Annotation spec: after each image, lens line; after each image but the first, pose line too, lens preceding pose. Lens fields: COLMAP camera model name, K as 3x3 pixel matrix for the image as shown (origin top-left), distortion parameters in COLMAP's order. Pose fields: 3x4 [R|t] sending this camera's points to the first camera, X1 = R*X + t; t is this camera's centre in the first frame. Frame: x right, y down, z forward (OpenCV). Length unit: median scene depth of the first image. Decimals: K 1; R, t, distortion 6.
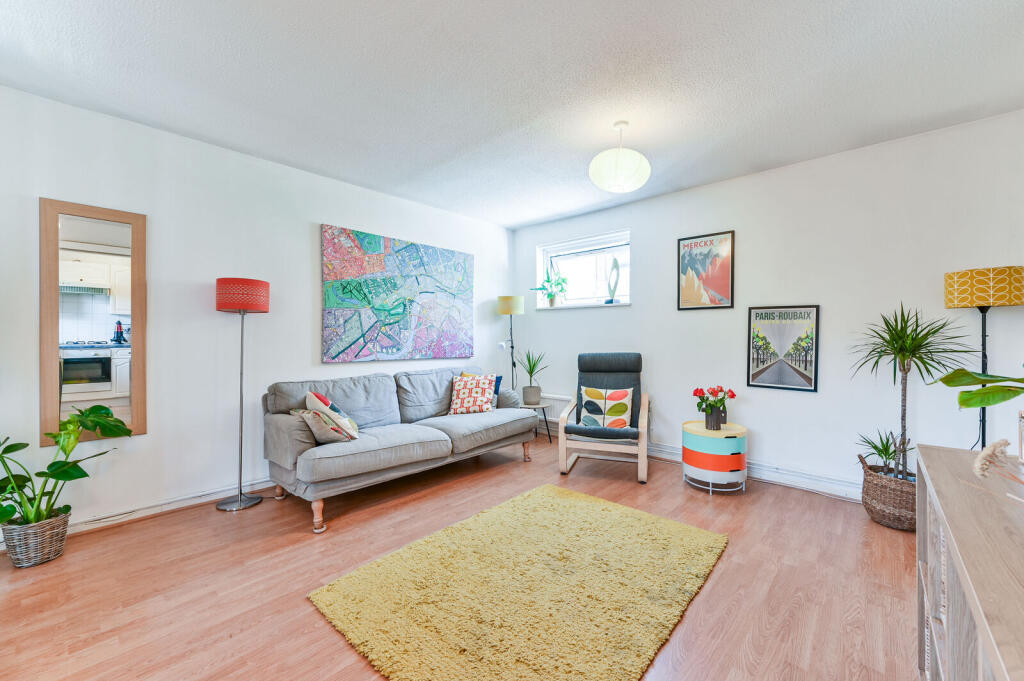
lens RADIAL K [[418.1, 0, 512.0], [0, 418.1, 340.5], [0, 0, 1]] dist [-0.001201, -0.000072]
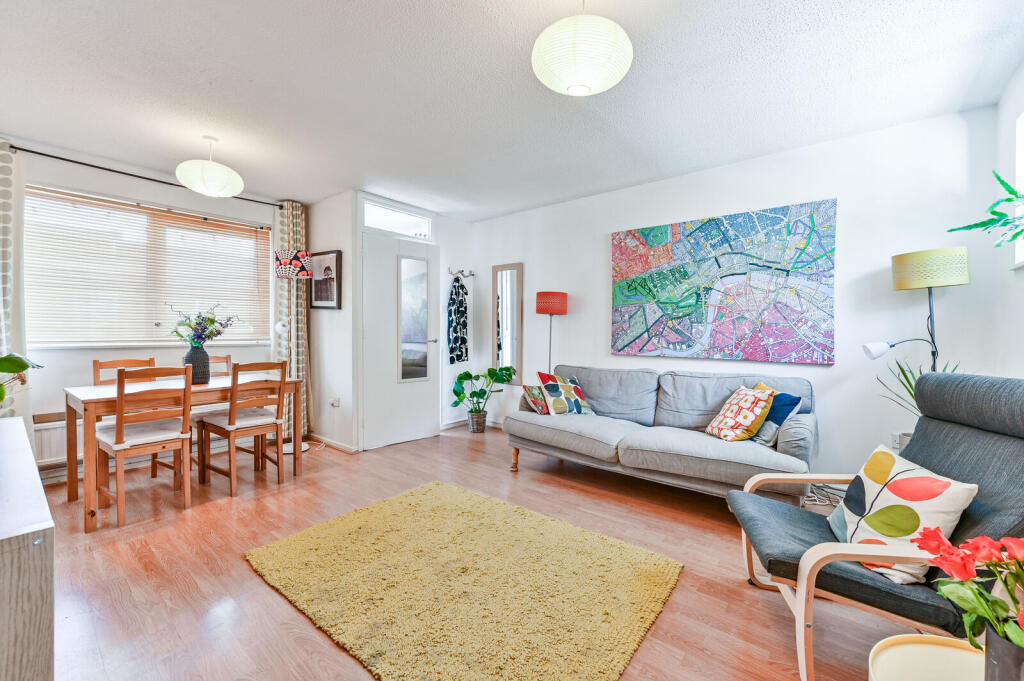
lens RADIAL K [[412.3, 0, 514.9], [0, 412.3, 335.5], [0, 0, 1]] dist [0.000278, 0.000214]
pose [[0.047994, 0.009443, -0.998803, 0.606168], [-0.013692, 0.999868, 0.008795, -0.003688], [0.998754, 0.013253, 0.048117, 0.620681]]
